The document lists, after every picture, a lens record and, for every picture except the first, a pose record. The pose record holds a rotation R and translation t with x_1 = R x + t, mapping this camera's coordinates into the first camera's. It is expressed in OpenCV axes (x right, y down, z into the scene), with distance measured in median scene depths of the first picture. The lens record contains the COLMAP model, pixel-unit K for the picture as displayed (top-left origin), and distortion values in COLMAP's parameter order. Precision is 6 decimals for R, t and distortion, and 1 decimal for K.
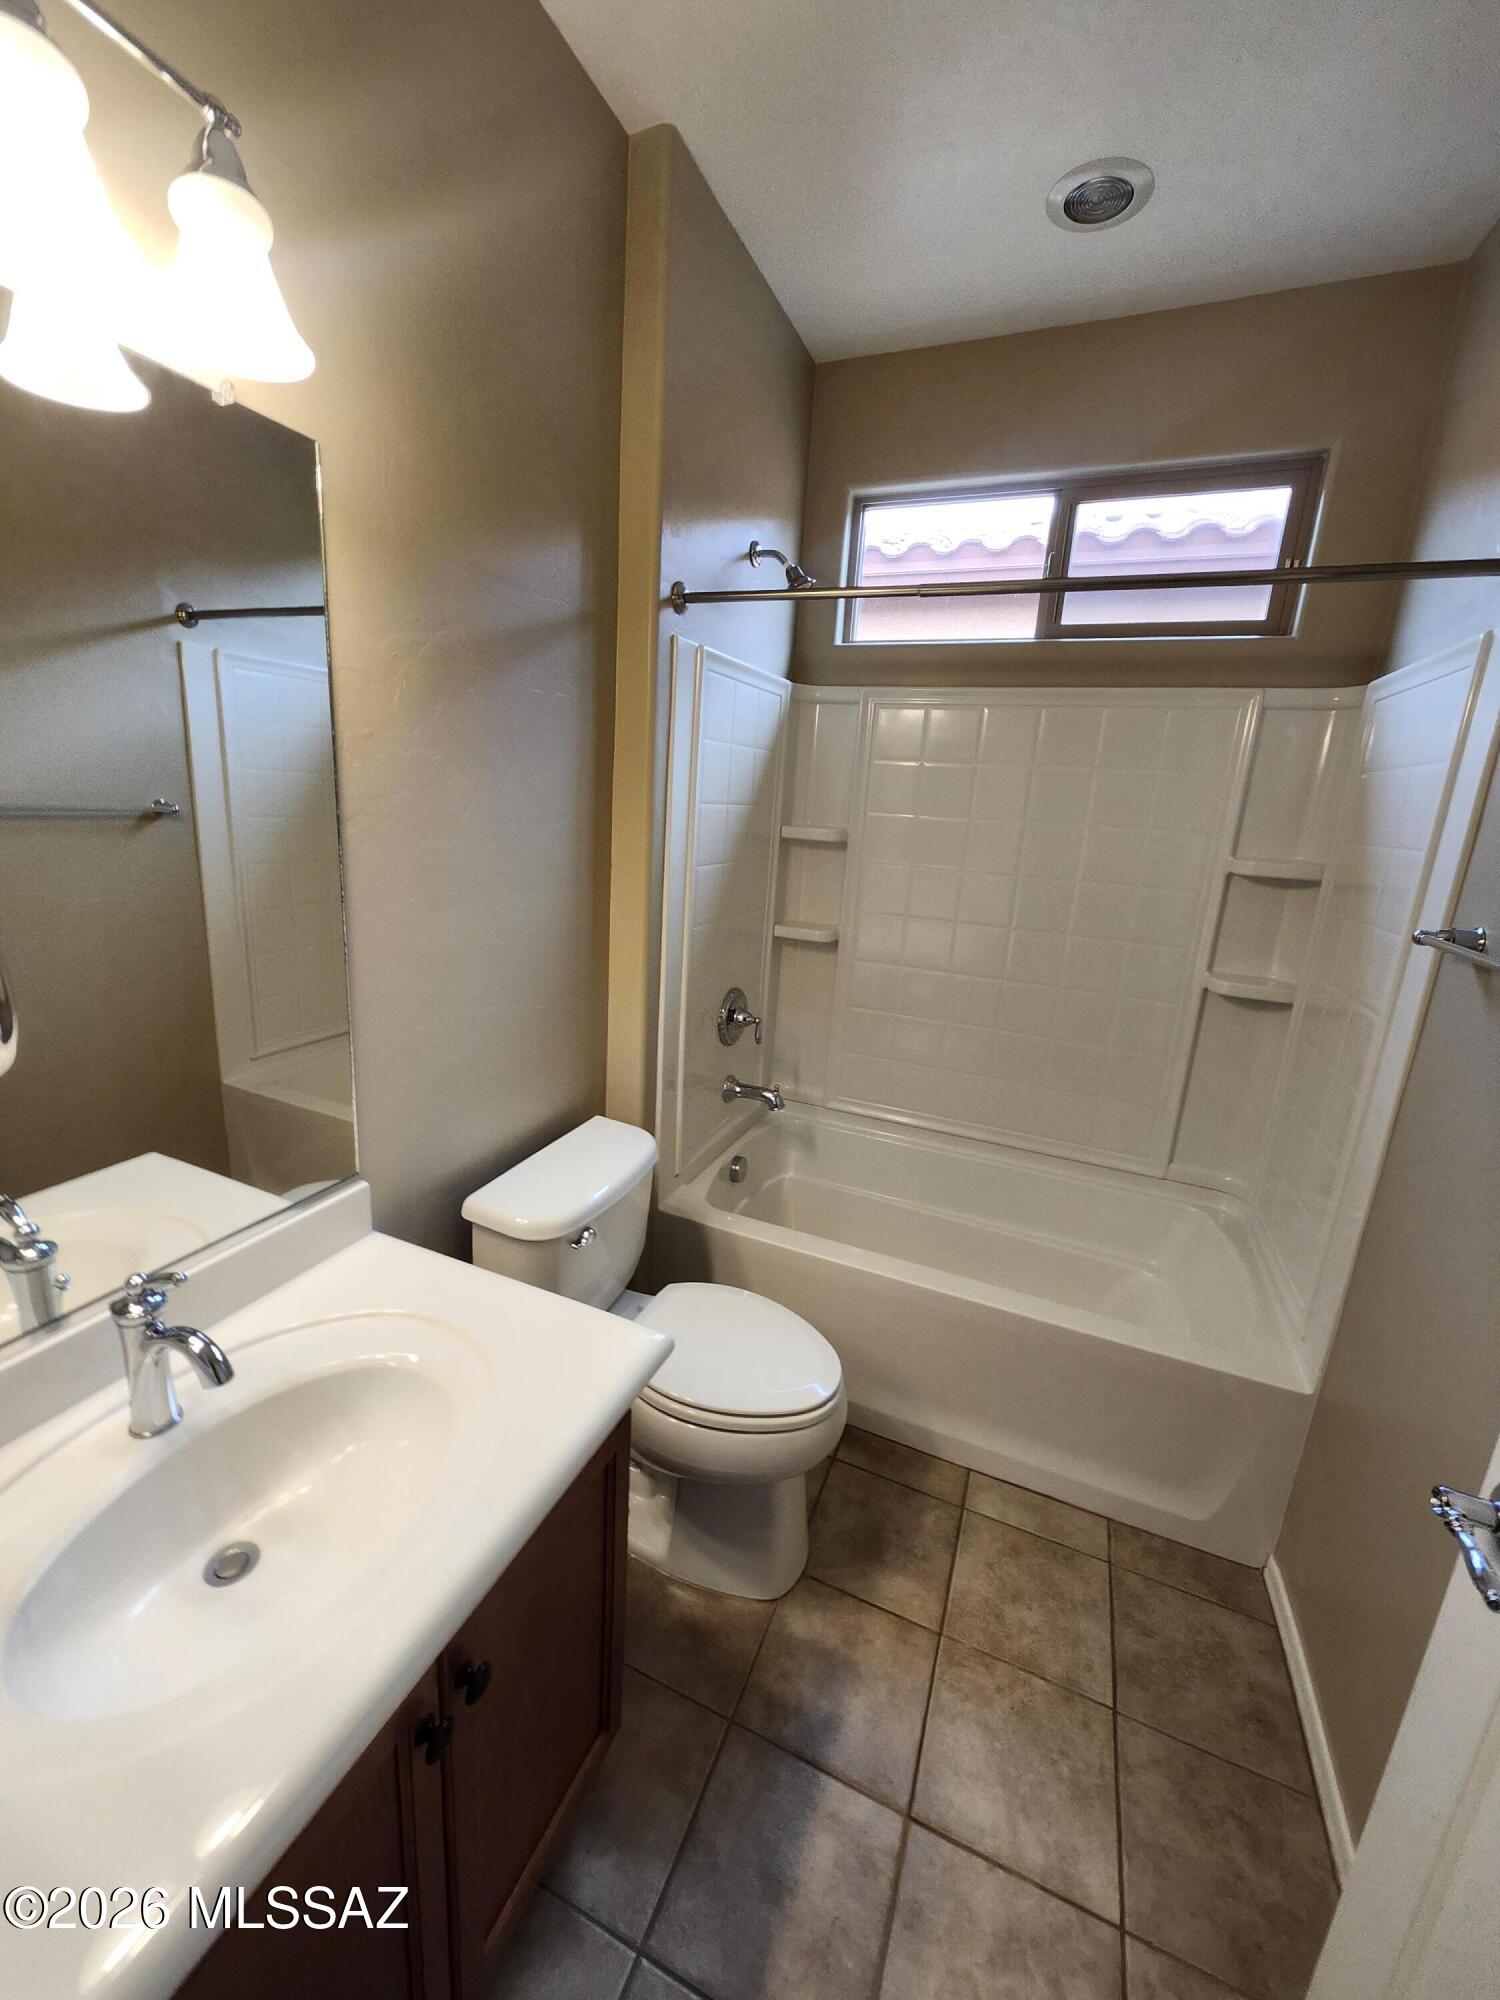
lens RADIAL K [[787.6, 0, 750.4], [0, 787.6, 988.4], [0, 0, 1]] dist [0.002610, -0.000486]
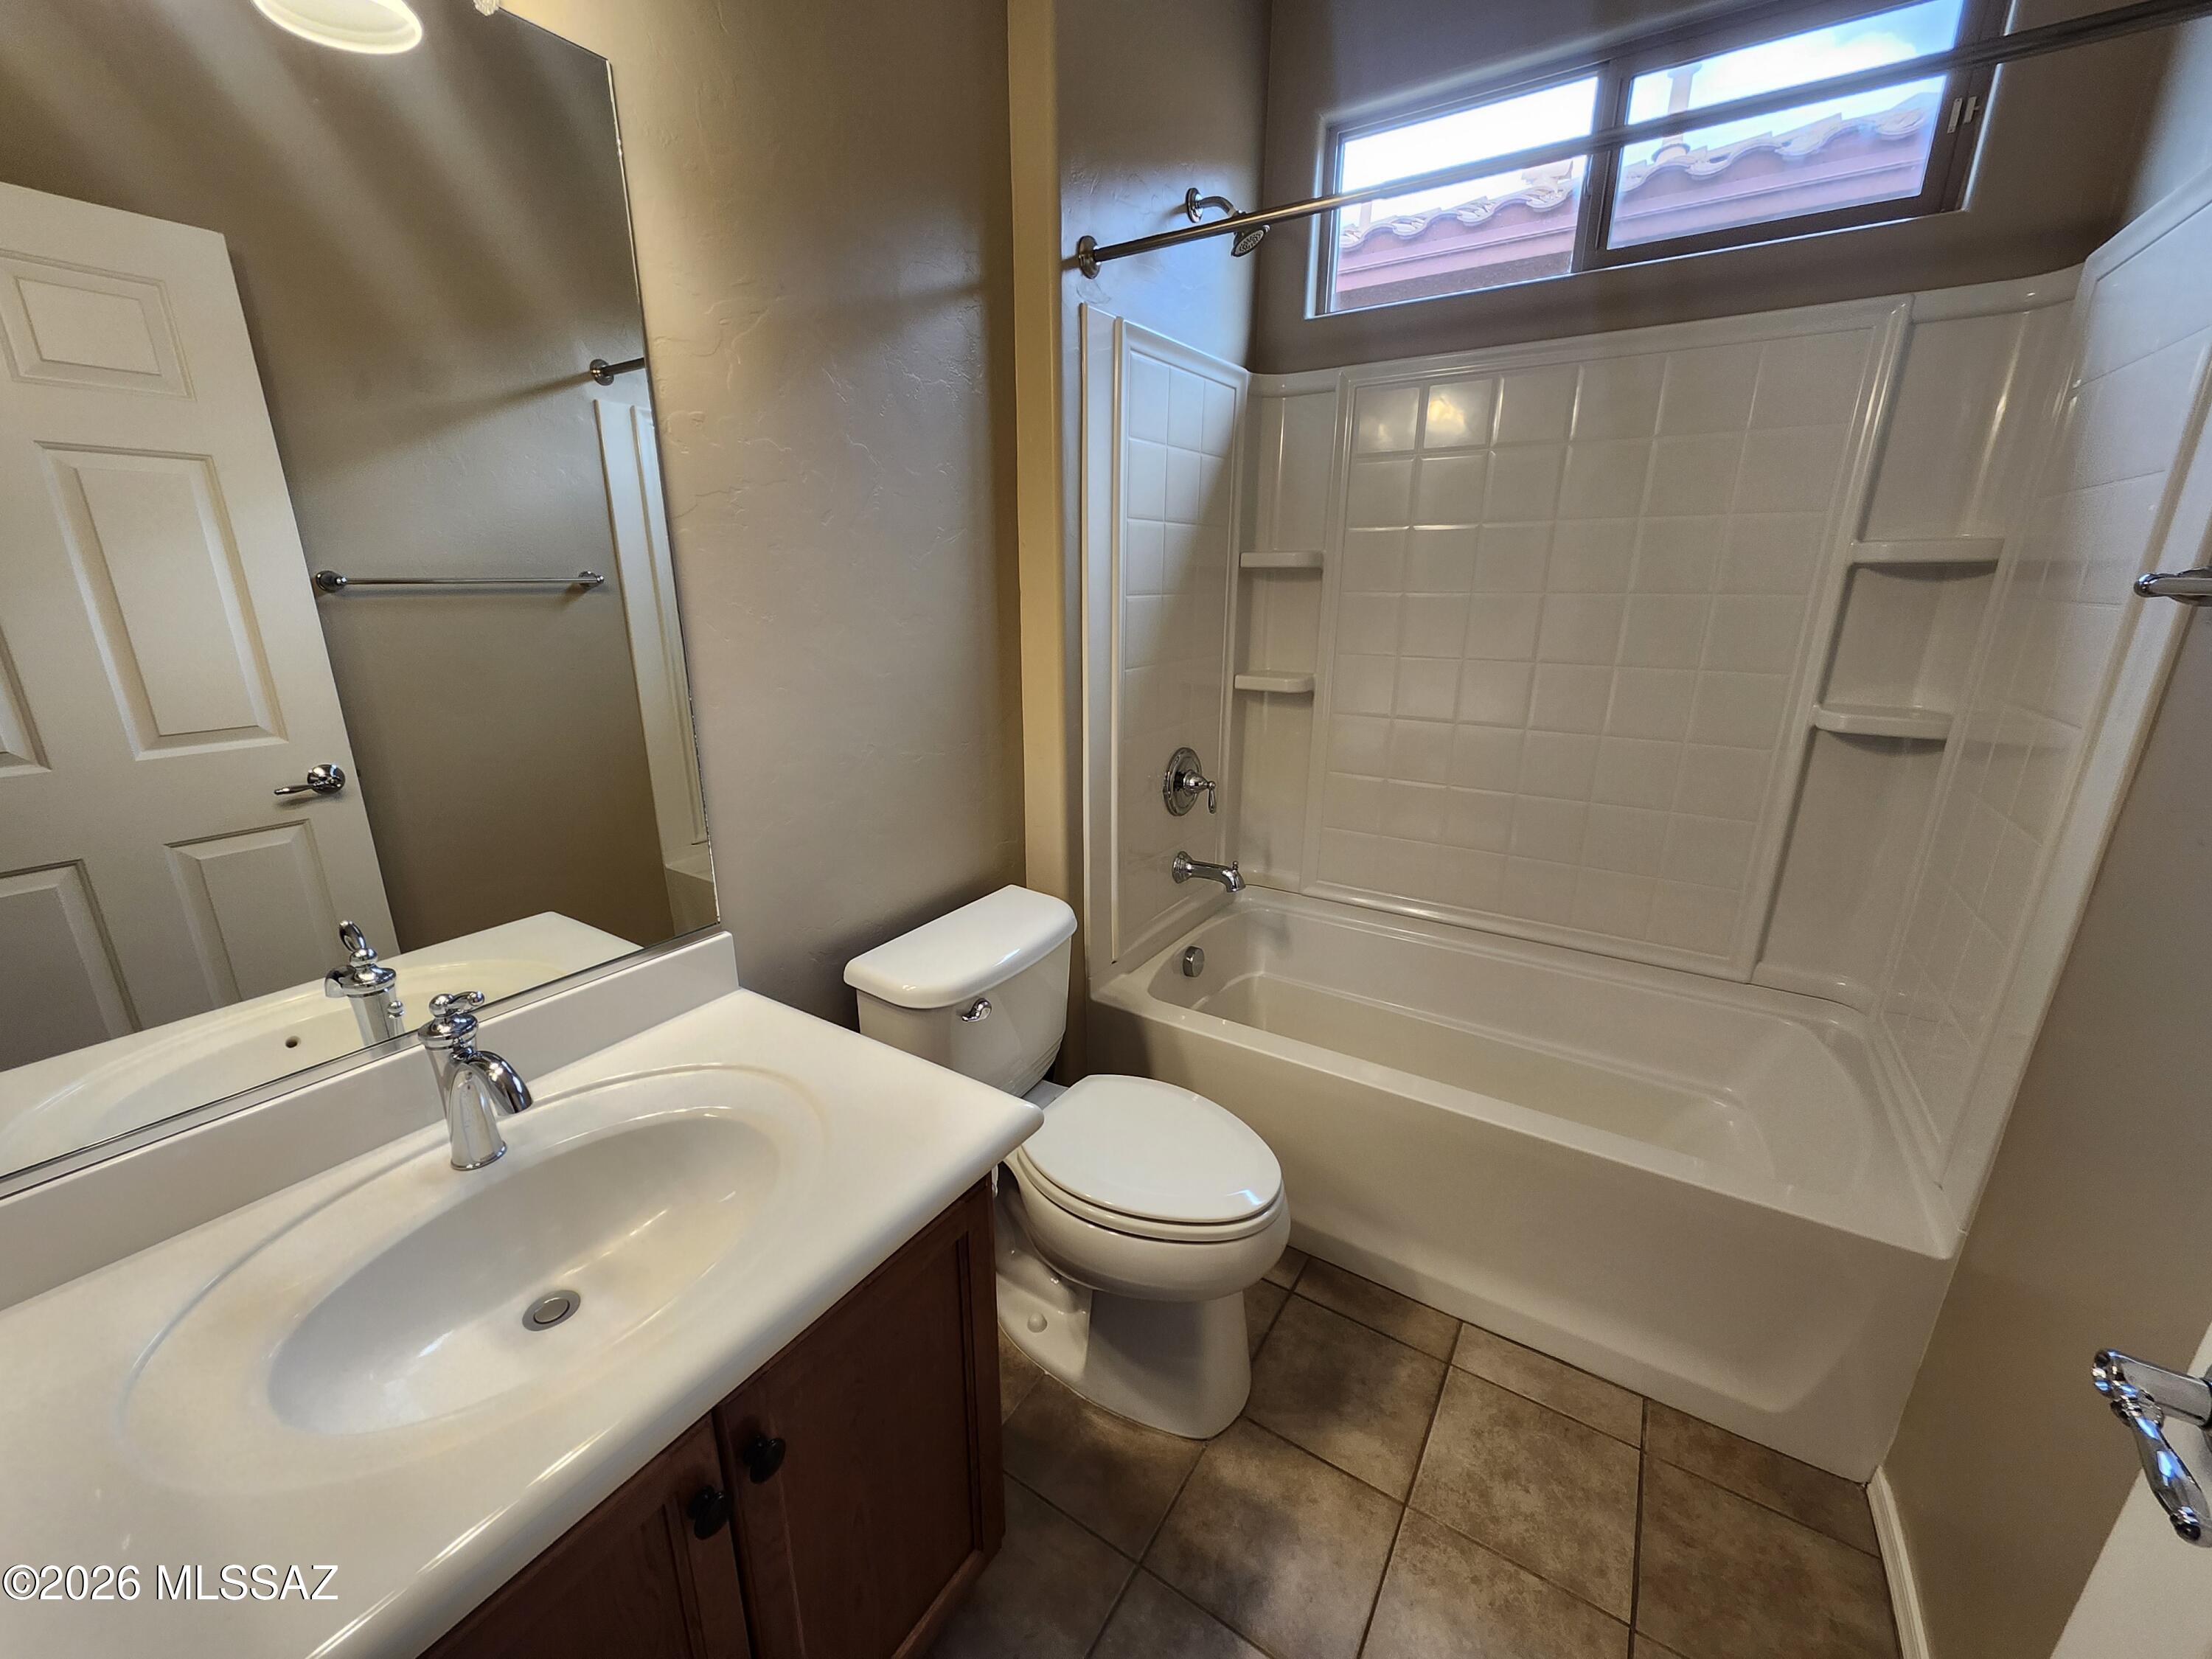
lens RADIAL K [[871.1, 0, 1094.4], [0, 871.1, 840.3], [0, 0, 1]] dist [0.002610, -0.000486]
pose [[0.981335, -0.006549, -0.192194, 0.090032], [0.015730, 0.998805, 0.046282, 0.074589], [0.191662, -0.048441, 0.980265, 0.076153]]
